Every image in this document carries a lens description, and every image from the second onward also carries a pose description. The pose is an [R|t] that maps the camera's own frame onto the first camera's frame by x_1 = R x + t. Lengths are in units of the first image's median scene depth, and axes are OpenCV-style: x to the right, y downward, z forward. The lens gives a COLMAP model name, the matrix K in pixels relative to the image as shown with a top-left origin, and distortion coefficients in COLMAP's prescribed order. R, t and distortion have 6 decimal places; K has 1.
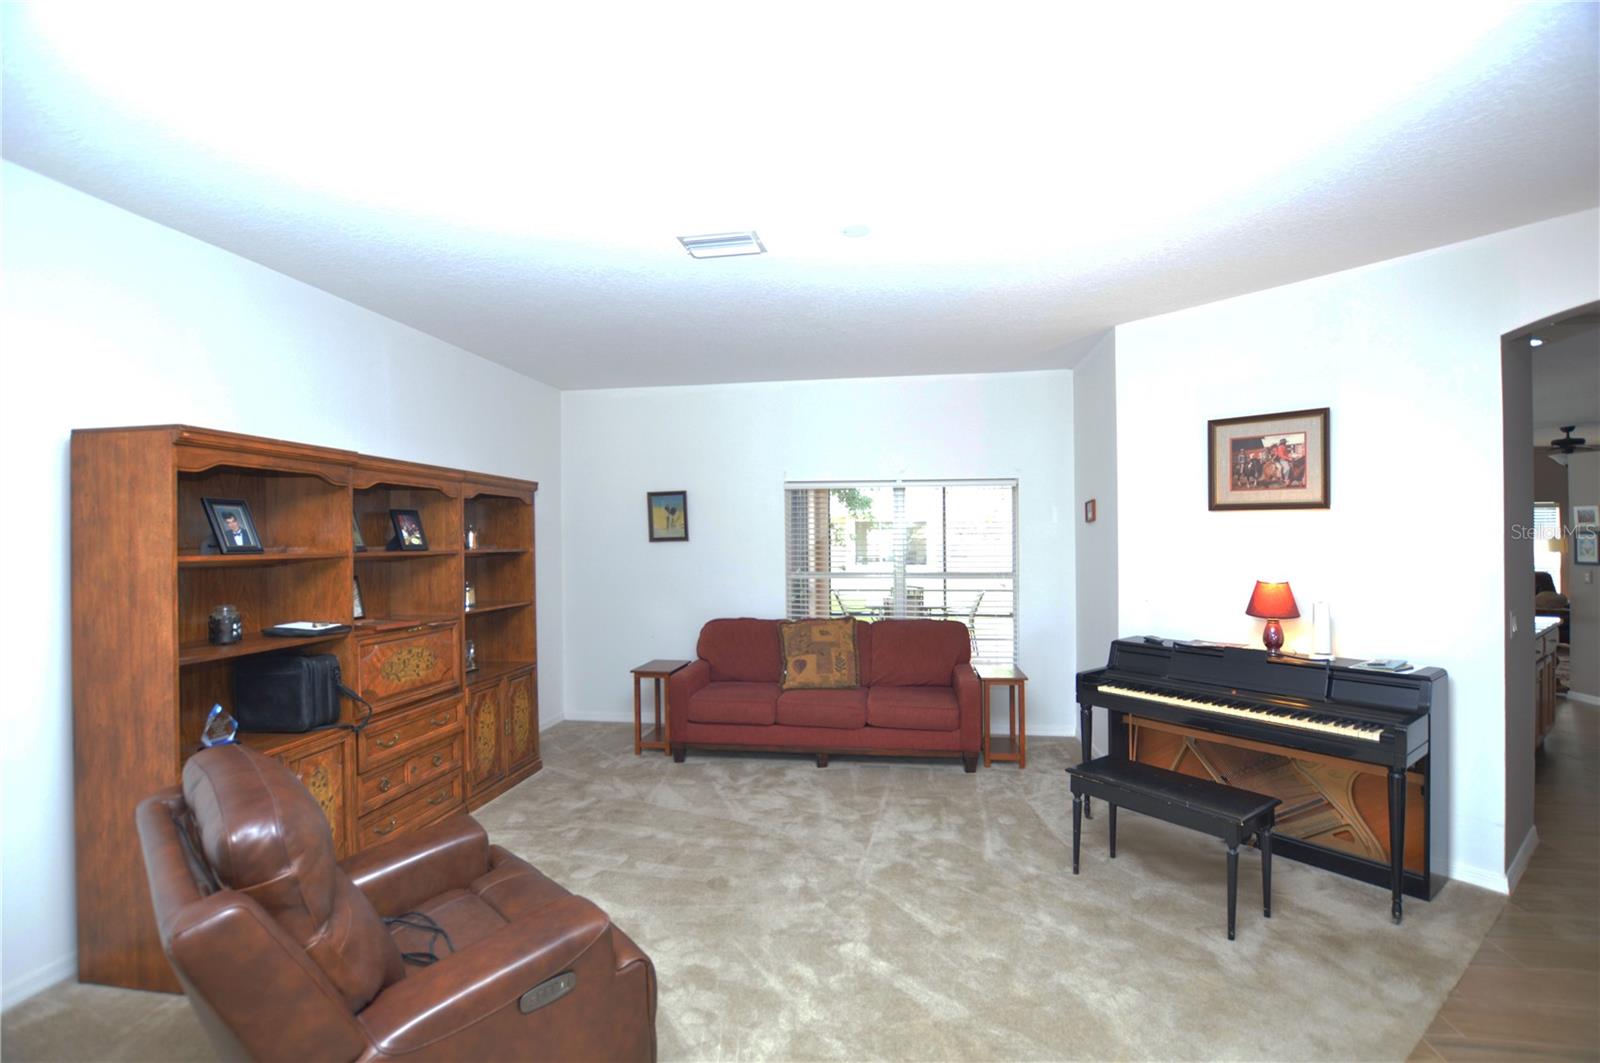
lens RADIAL K [[715.6, 0, 795.1], [0, 715.6, 532.8], [0, 0, 1]] dist [-0.027829, 0.001820]
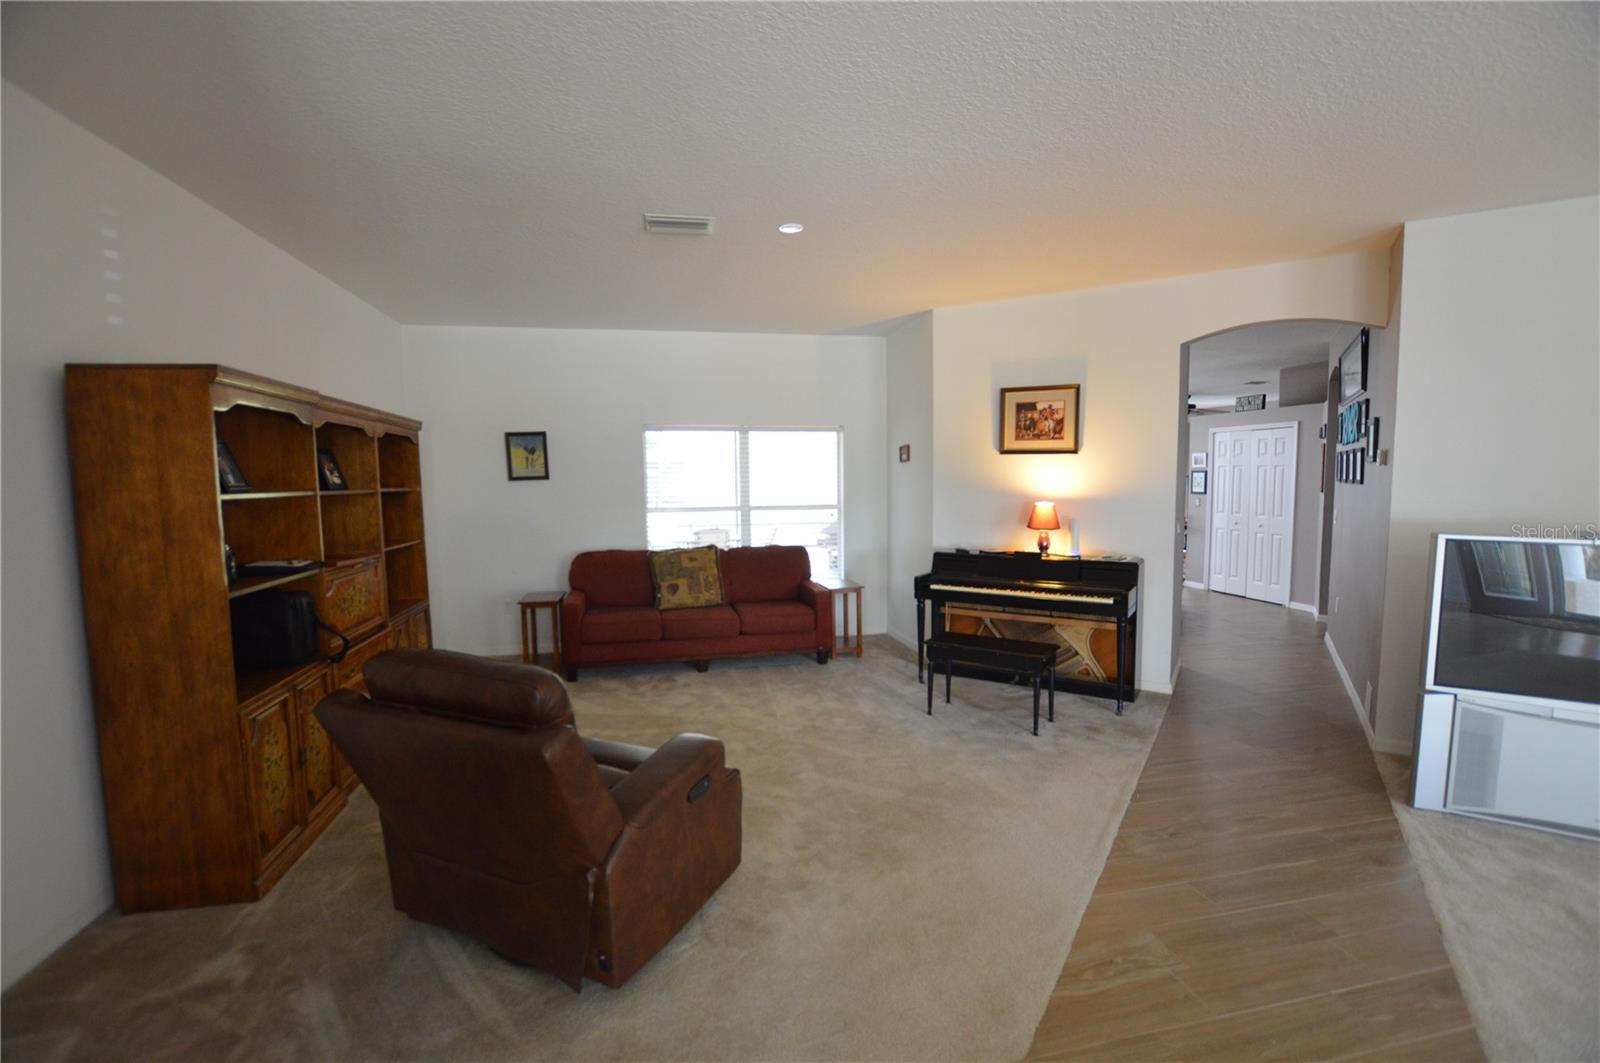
lens RADIAL K [[715.6, 0, 795.1], [0, 715.6, 532.8], [0, 0, 1]] dist [-0.027829, 0.001820]
pose [[0.936622, -0.030923, 0.348975, -0.285086], [0.001709, 0.996489, 0.083711, 0.003151], [-0.350338, -0.077809, 0.933386, -0.167507]]
